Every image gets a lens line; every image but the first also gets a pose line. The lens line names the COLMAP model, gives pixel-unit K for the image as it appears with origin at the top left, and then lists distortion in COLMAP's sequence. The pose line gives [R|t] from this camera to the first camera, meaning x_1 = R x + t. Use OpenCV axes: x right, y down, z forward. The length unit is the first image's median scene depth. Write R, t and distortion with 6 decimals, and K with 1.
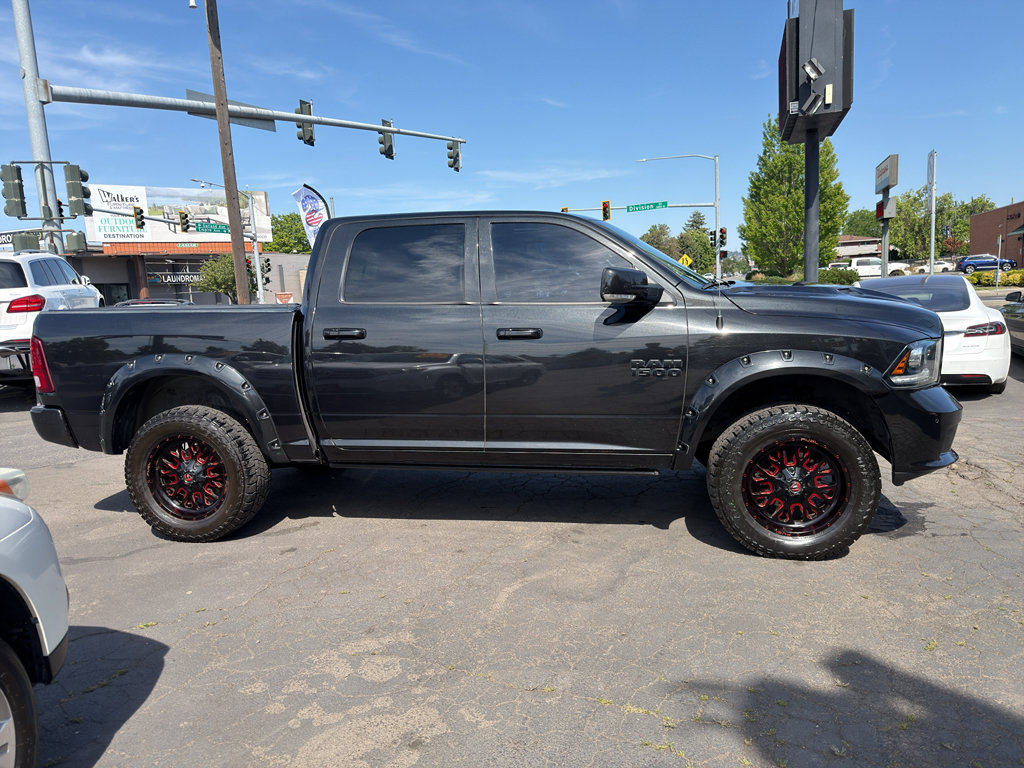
lens RADIAL K [[724.2, 0, 503.0], [0, 724.2, 385.5], [0, 0, 1]] dist [0.021302, -0.030215]
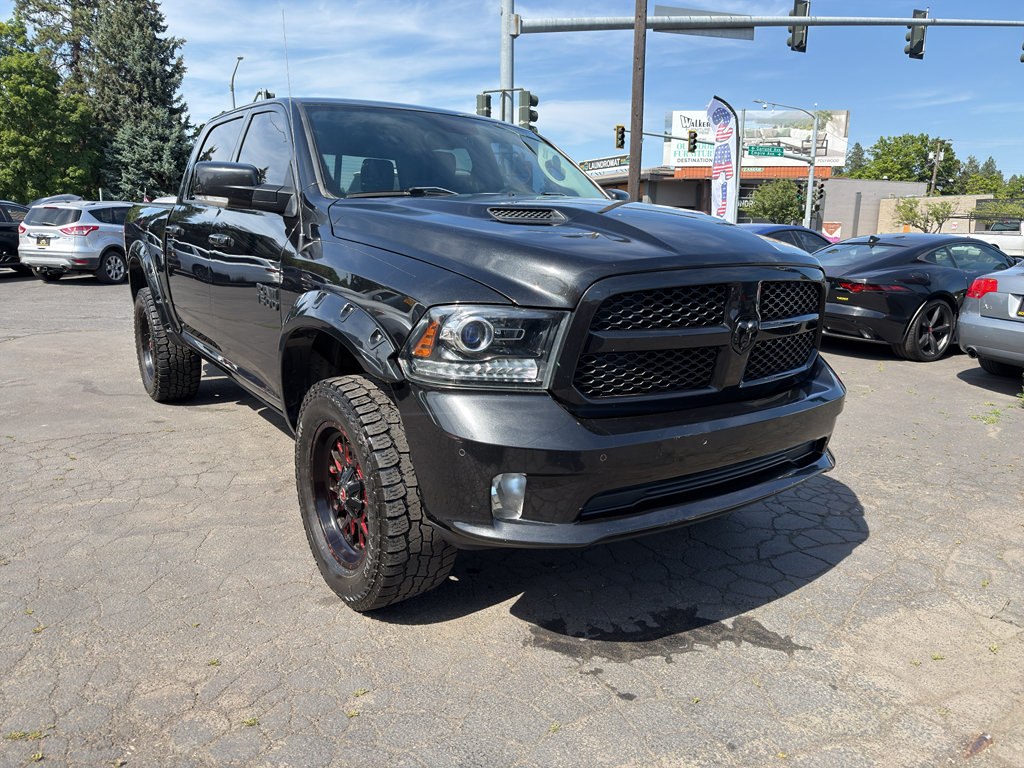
lens RADIAL K [[724.2, 0, 512.8], [0, 724.2, 385.3], [0, 0, 1]] dist [0.021302, -0.030215]
pose [[0.713165, 0.203668, -0.670758, 0.174383], [-0.139000, 0.978949, 0.149459, -0.015579], [0.687077, -0.013354, 0.726462, 0.113285]]
